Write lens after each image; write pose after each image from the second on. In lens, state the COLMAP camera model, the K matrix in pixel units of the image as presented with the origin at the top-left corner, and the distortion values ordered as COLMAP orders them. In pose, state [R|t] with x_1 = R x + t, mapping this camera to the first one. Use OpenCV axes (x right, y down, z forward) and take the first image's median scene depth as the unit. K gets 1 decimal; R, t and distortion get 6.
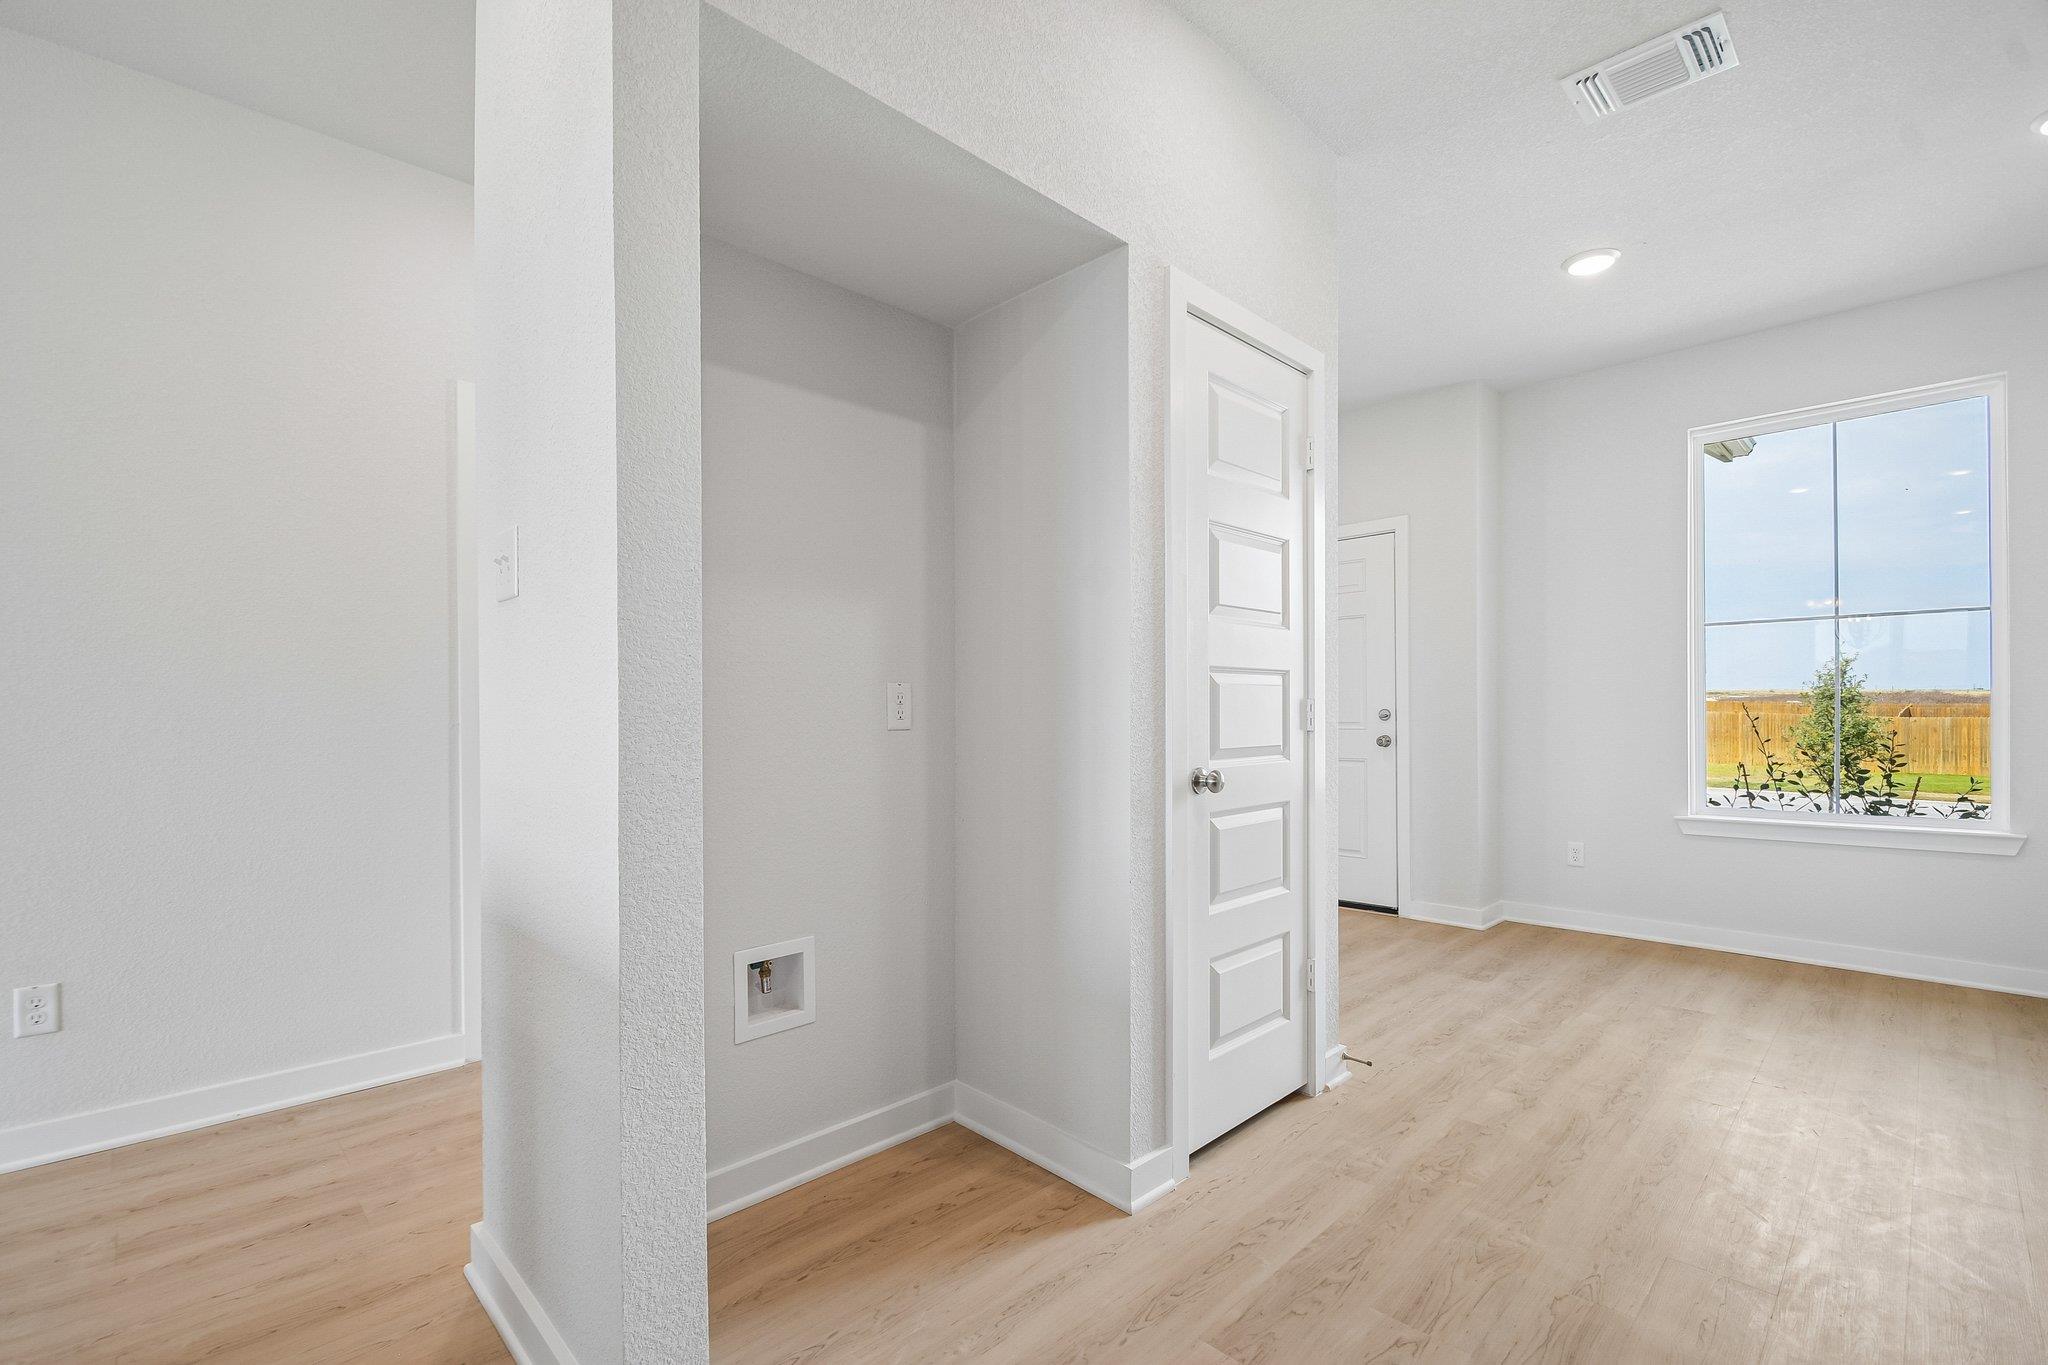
lens RADIAL K [[899.6, 0, 1024.7], [0, 899.6, 722.2], [0, 0, 1]] dist [0.008265, -0.011754]
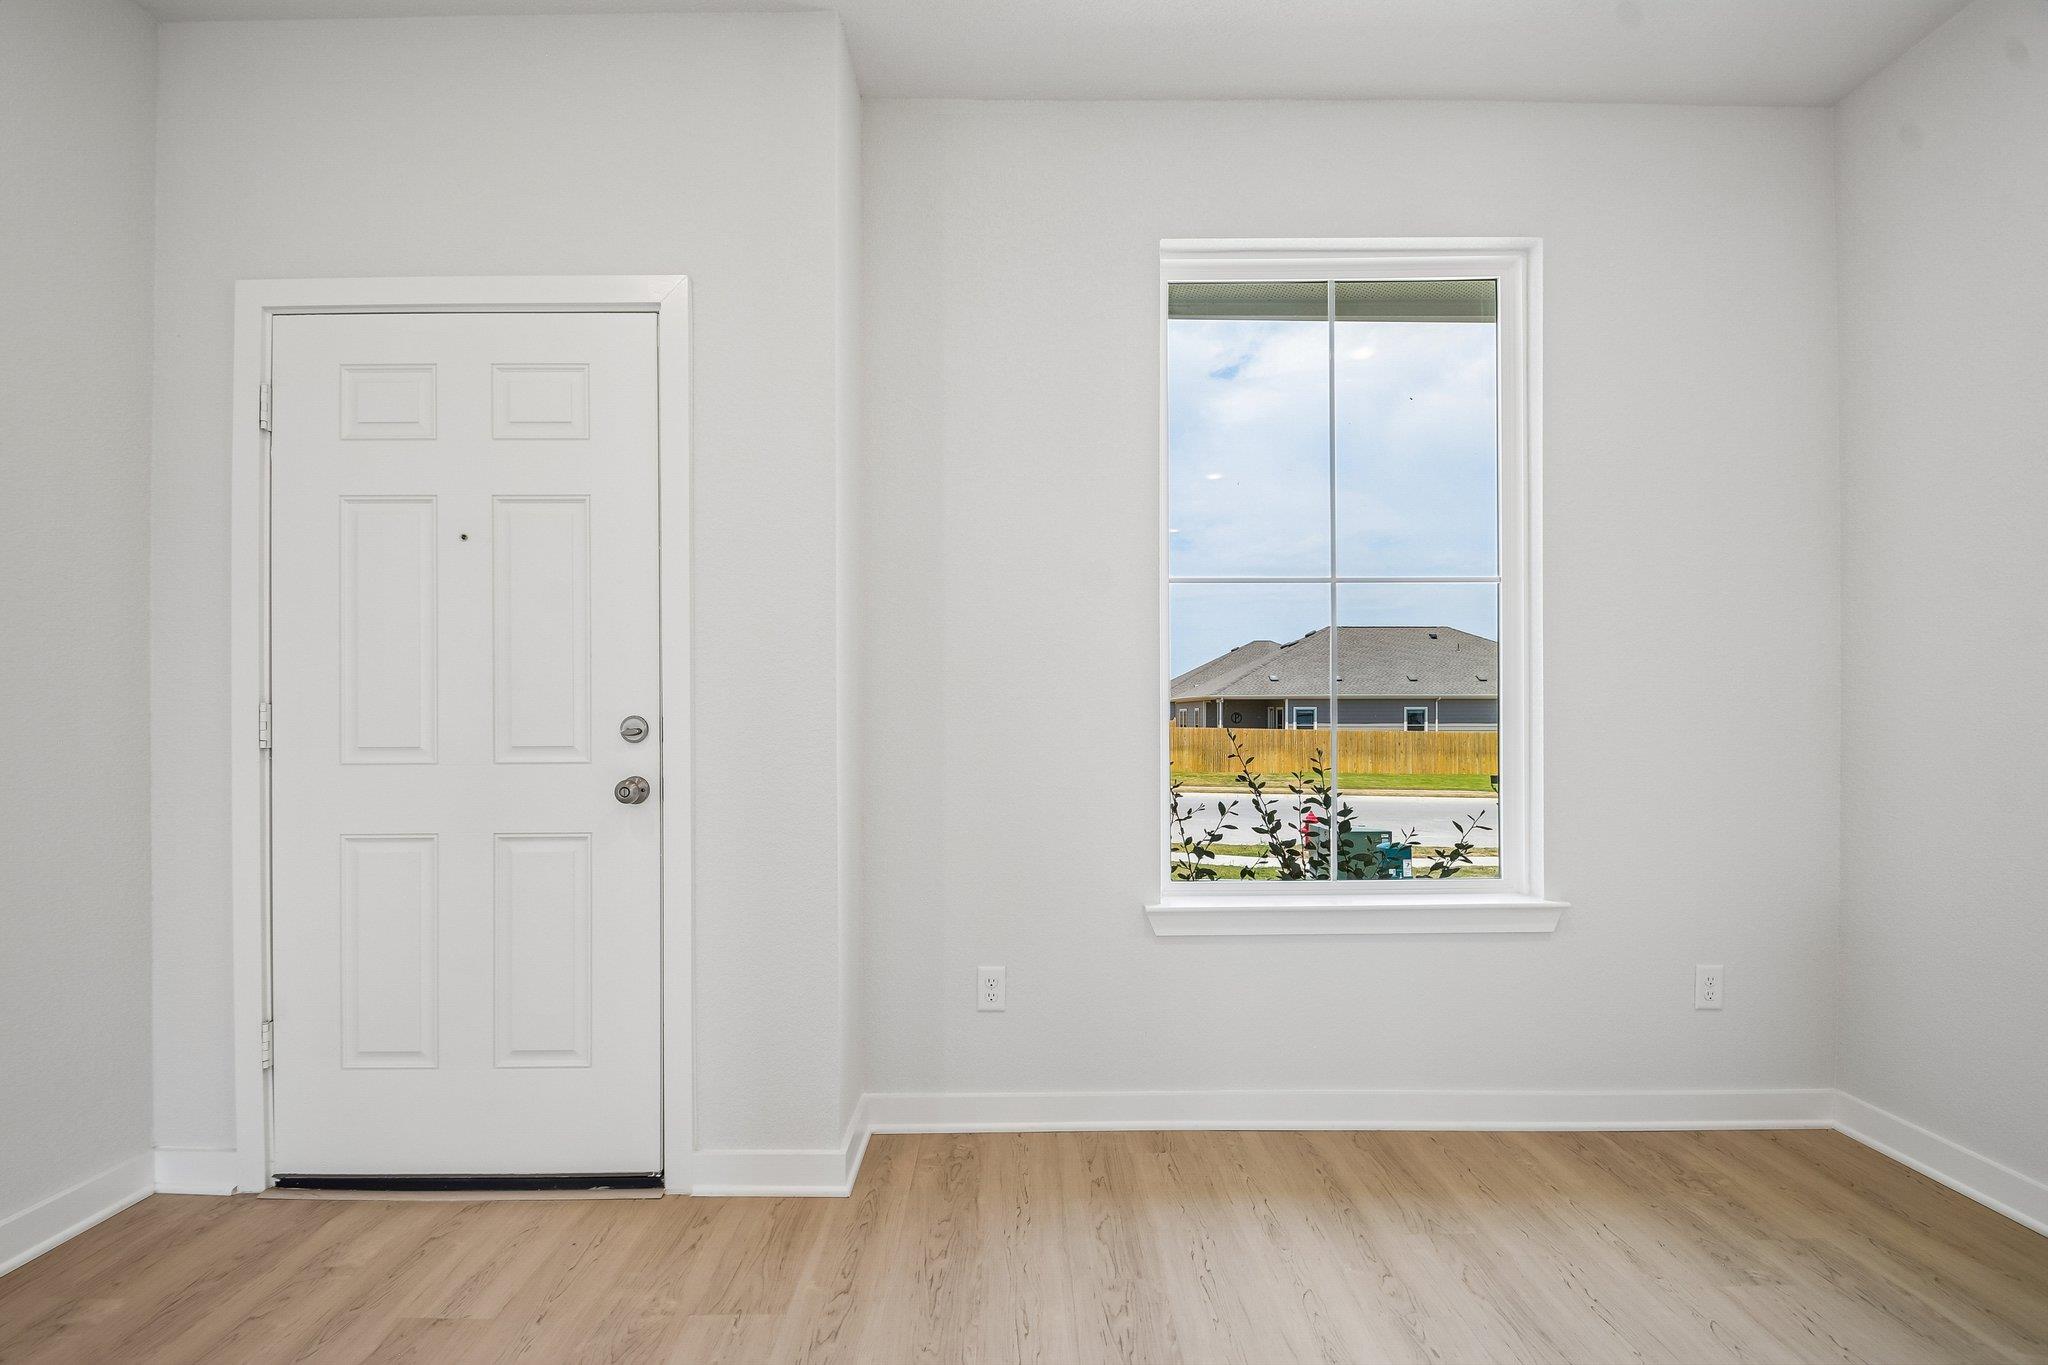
lens RADIAL K [[899.6, 0, 1020.6], [0, 899.6, 716.2], [0, 0, 1]] dist [0.008265, -0.011754]
pose [[0.707353, 0.012108, 0.706757, 0.243753], [0.005862, 0.999718, -0.022993, -0.003505], [-0.706836, 0.020407, 0.707083, 0.609063]]
